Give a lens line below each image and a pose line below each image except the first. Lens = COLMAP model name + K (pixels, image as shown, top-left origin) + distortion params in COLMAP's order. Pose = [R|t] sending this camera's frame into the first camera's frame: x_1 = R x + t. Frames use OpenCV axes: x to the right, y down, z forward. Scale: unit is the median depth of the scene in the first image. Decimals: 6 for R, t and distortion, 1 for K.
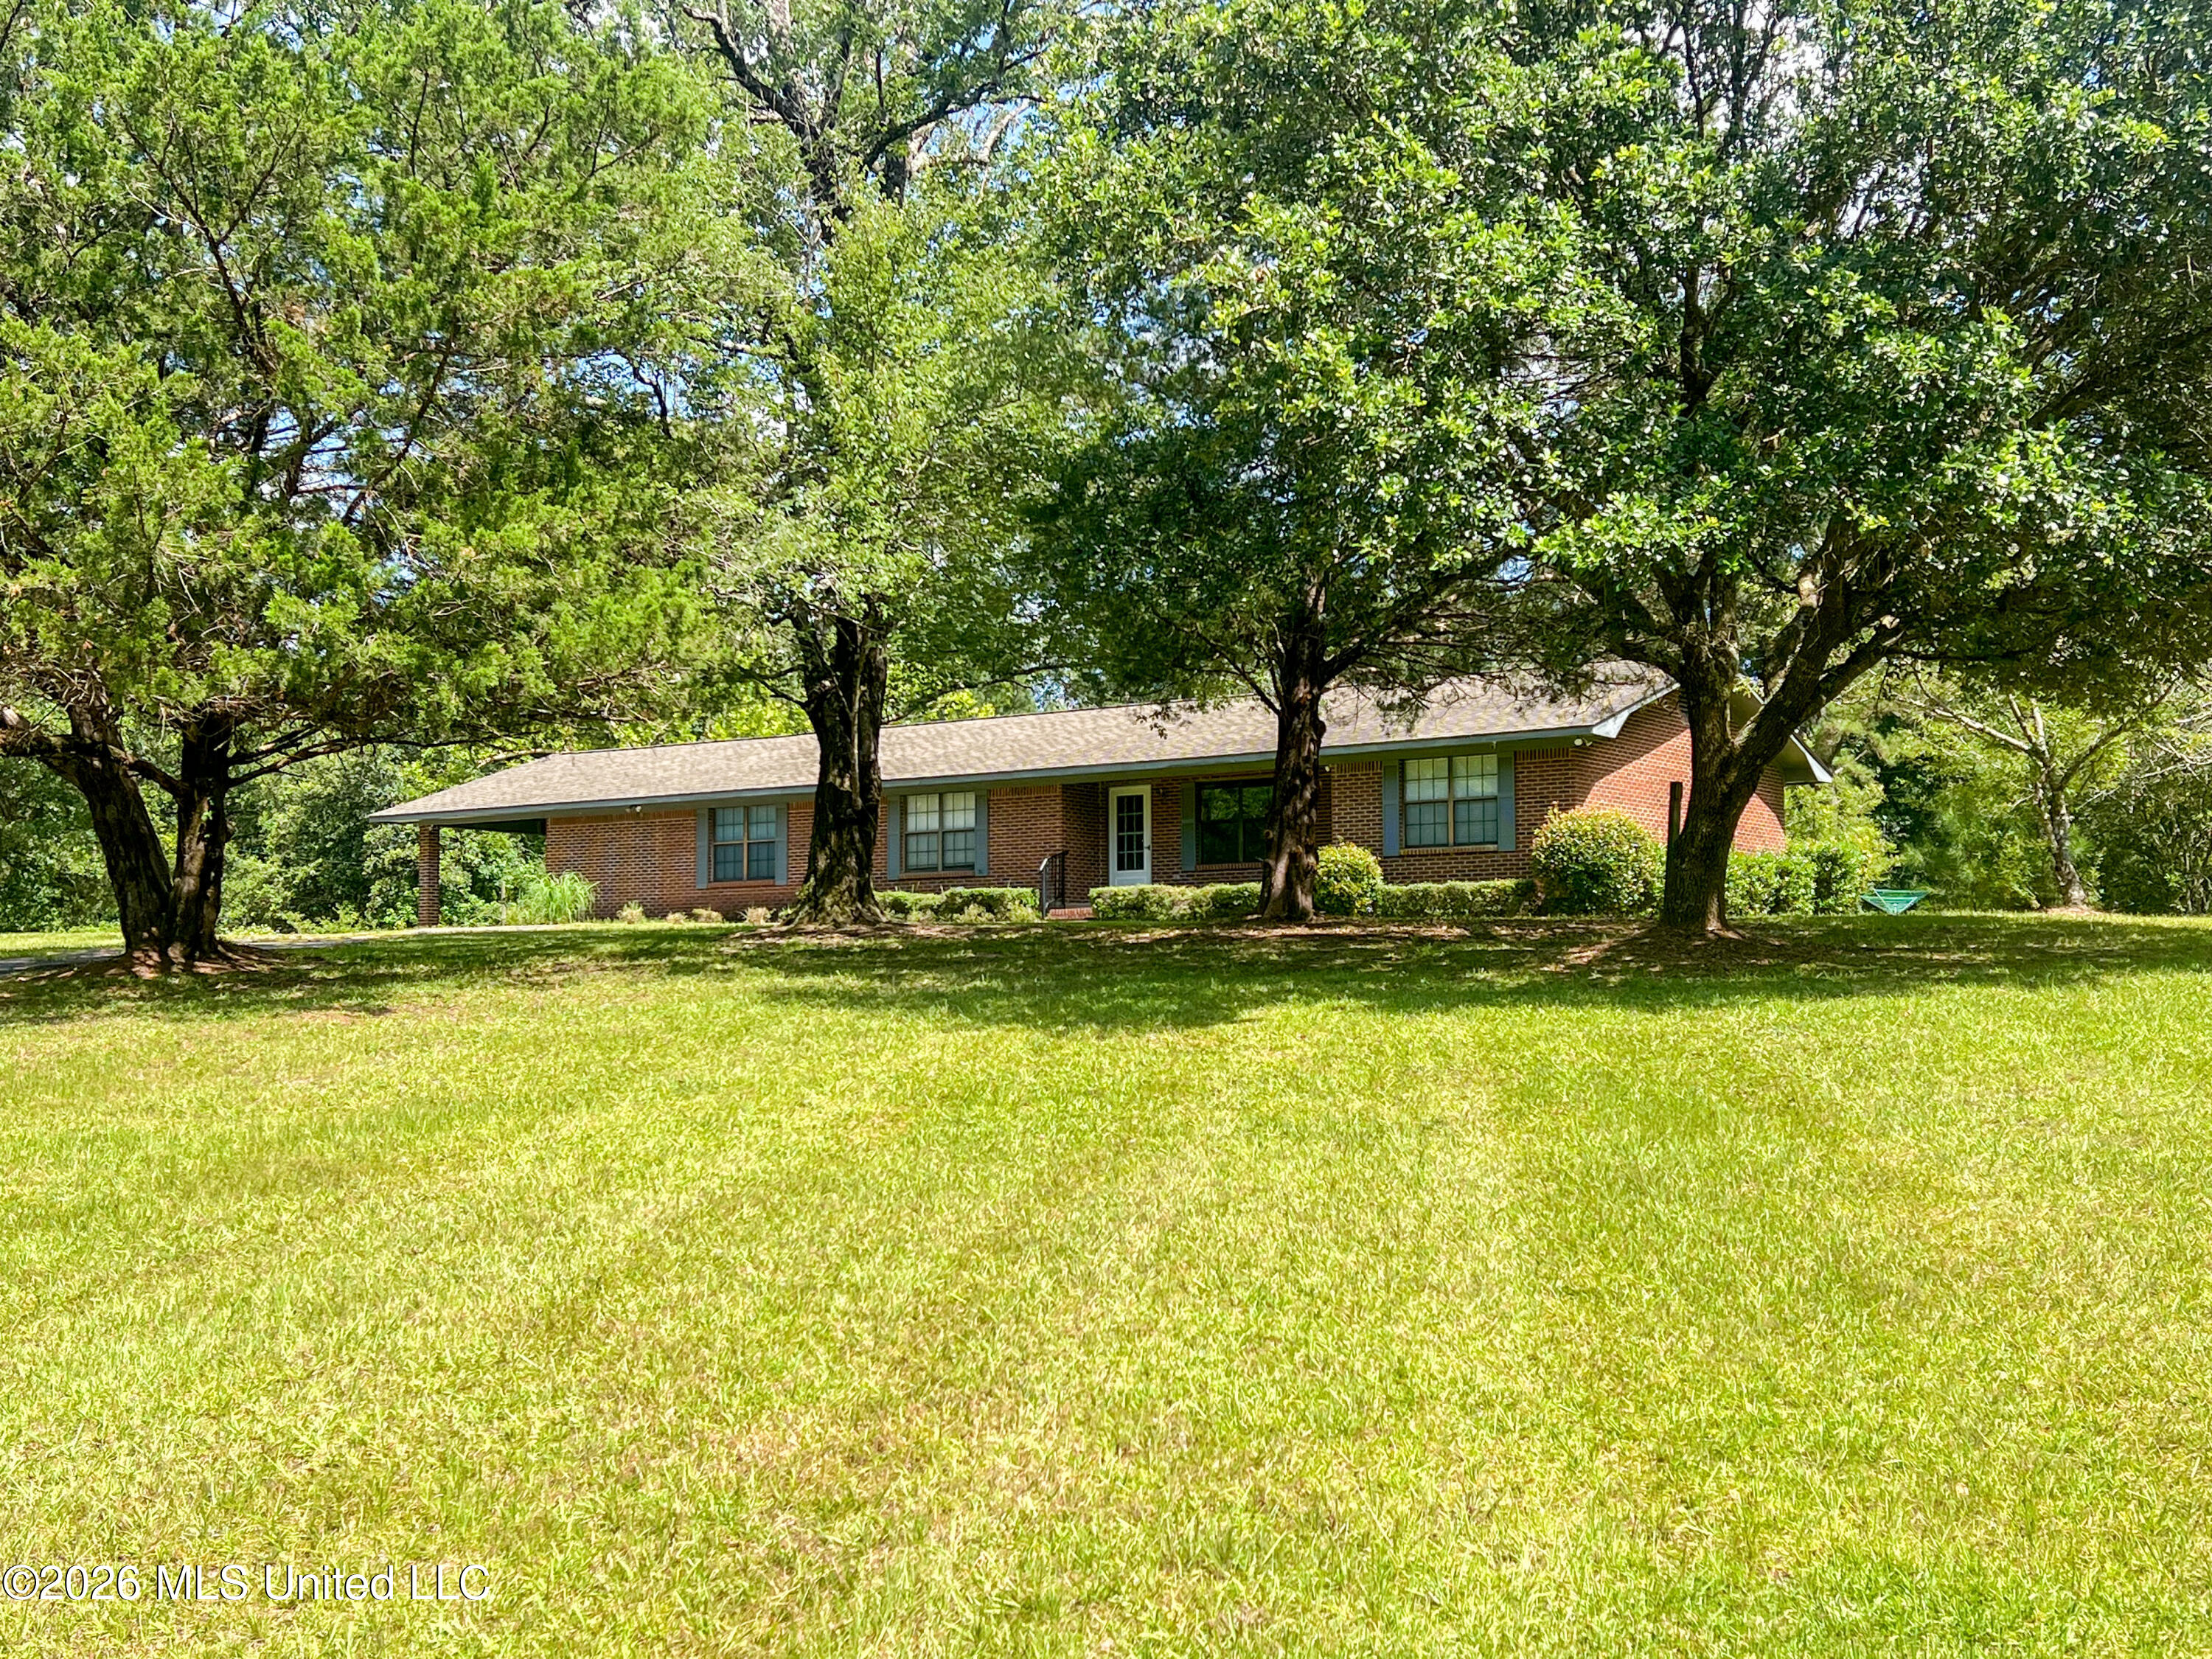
lens RADIAL K [[2572.6, 0, 1106.0], [0, 2572.6, 829.5], [0, 0, 1]] dist [-0.001915, -0.000668]
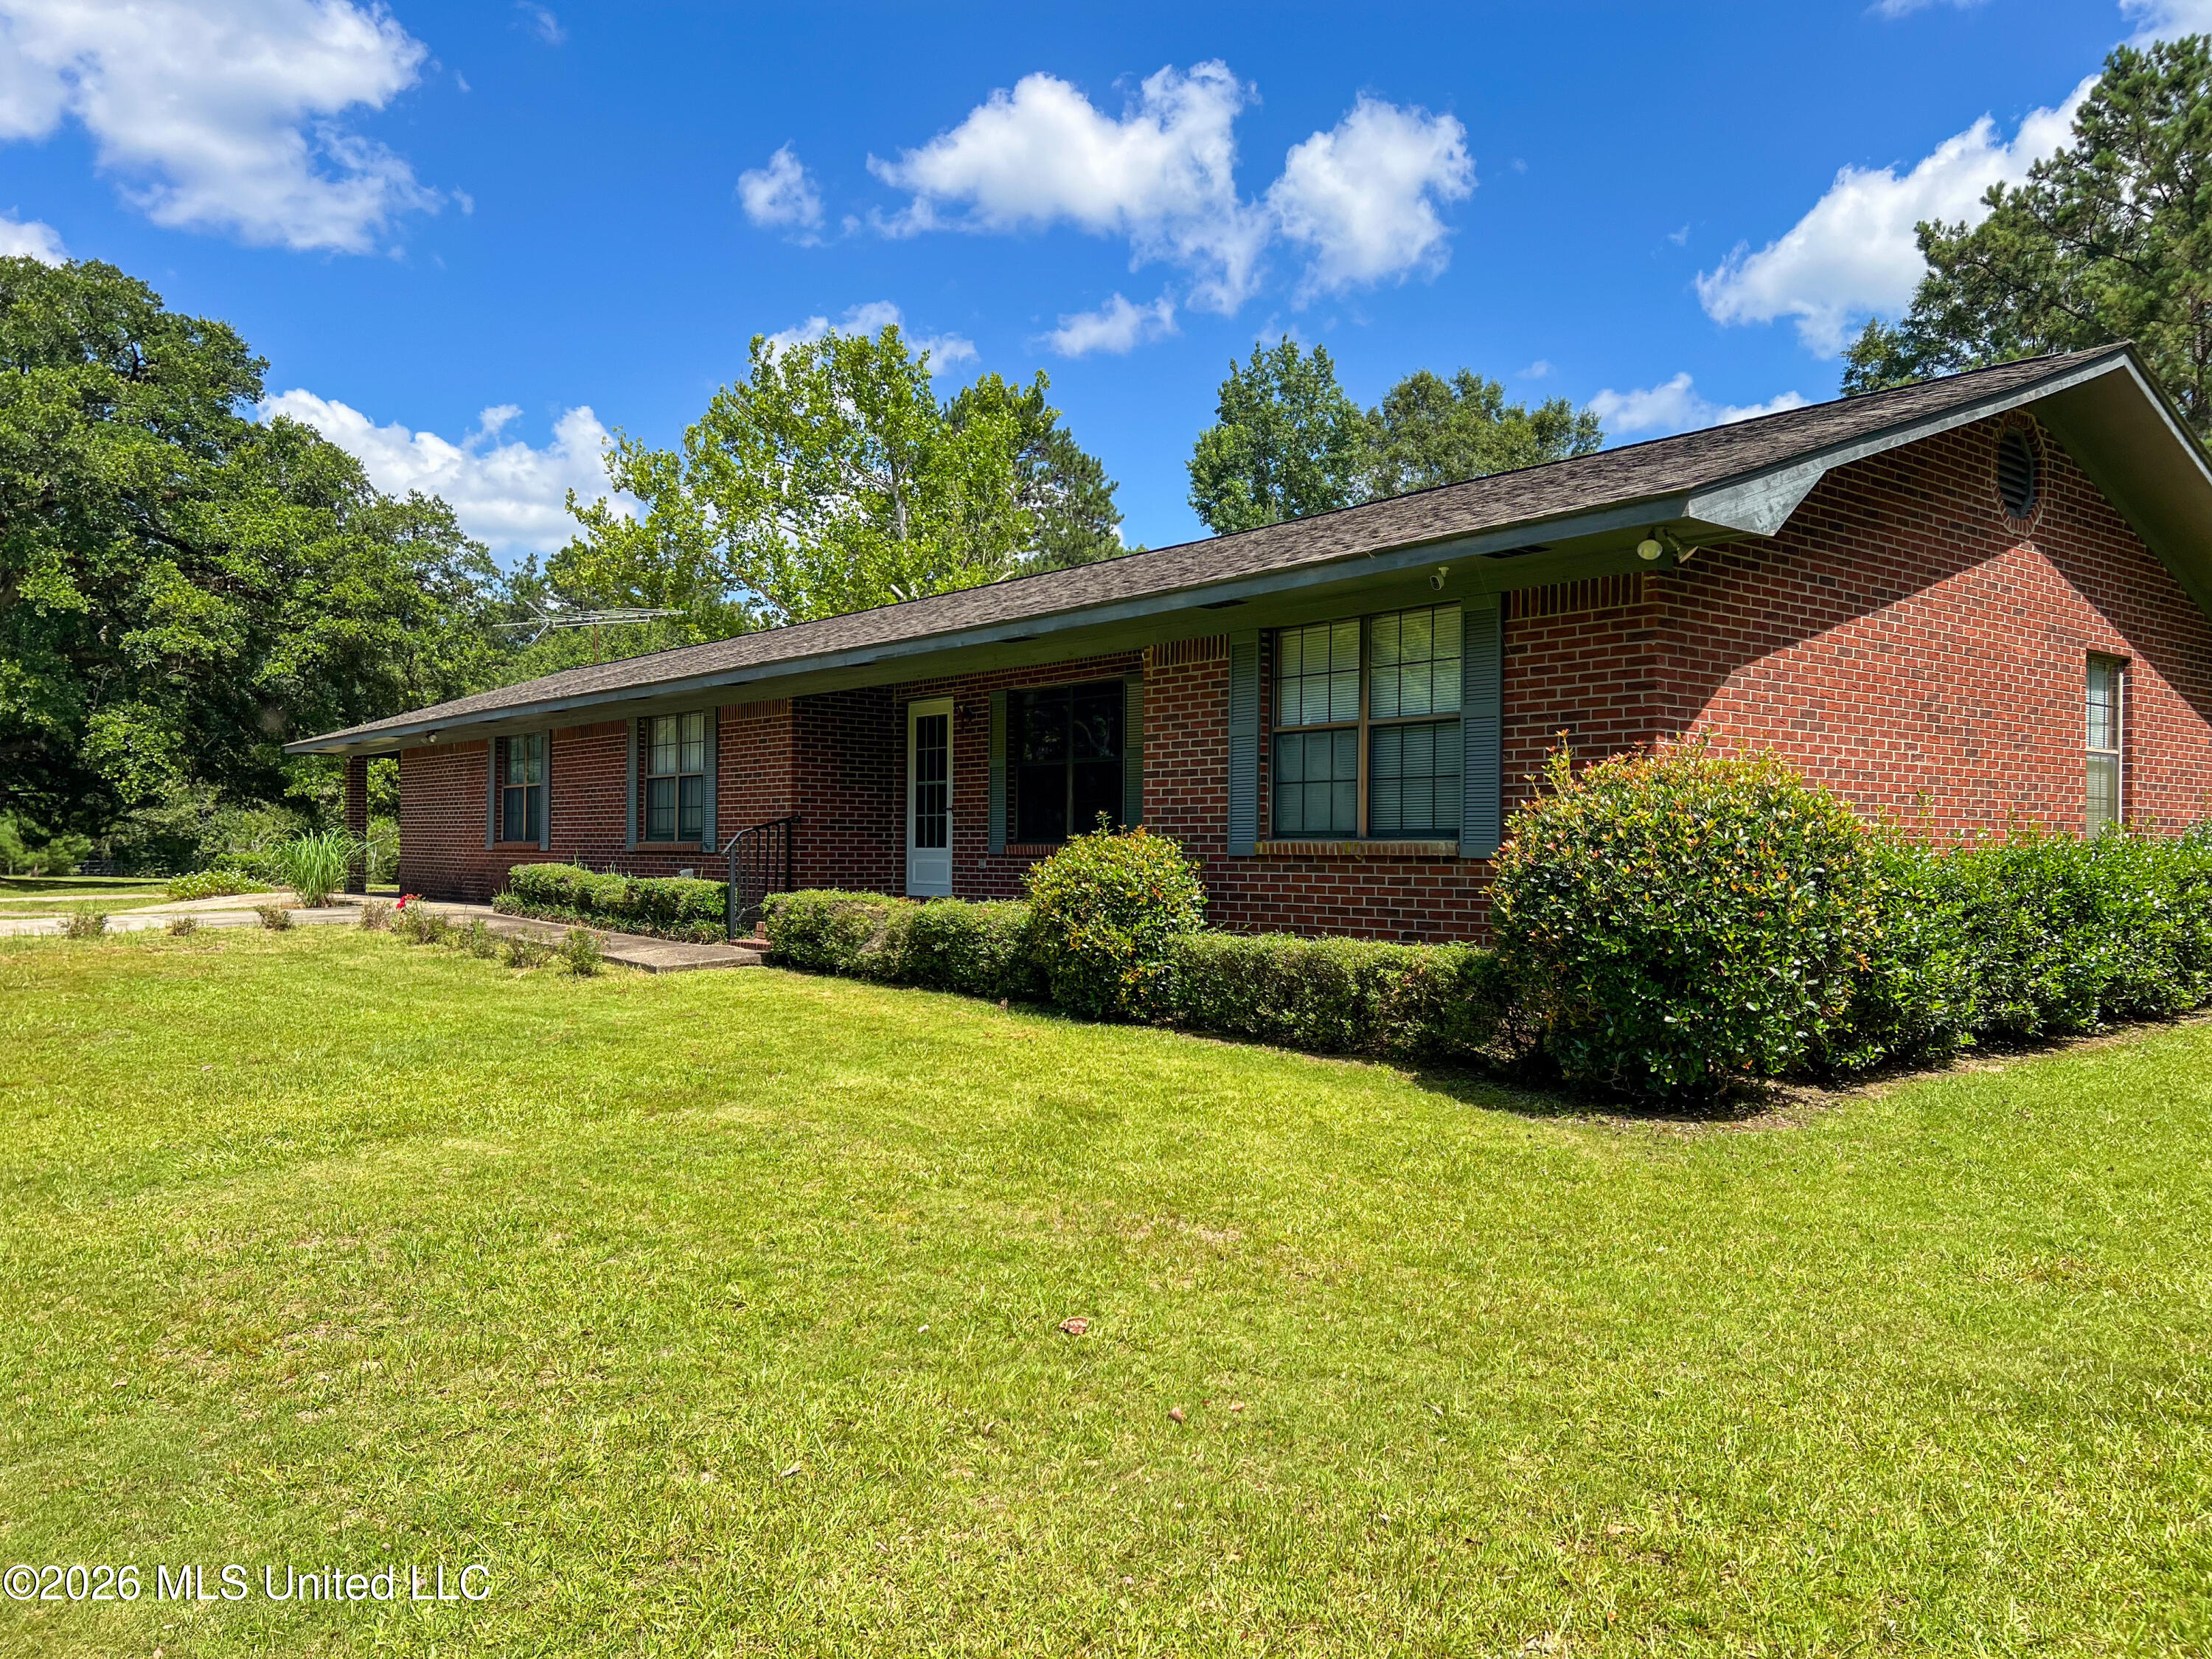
lens RADIAL K [[1663.9, 0, 1106.3], [0, 1663.9, 859.0], [0, 0, 1]] dist [0.001965, -0.000674]
pose [[0.959696, 0.012890, -0.280744, 0.169855], [0.009038, 0.997015, 0.076671, -0.010878], [0.280894, -0.076118, 0.956715, 0.739863]]
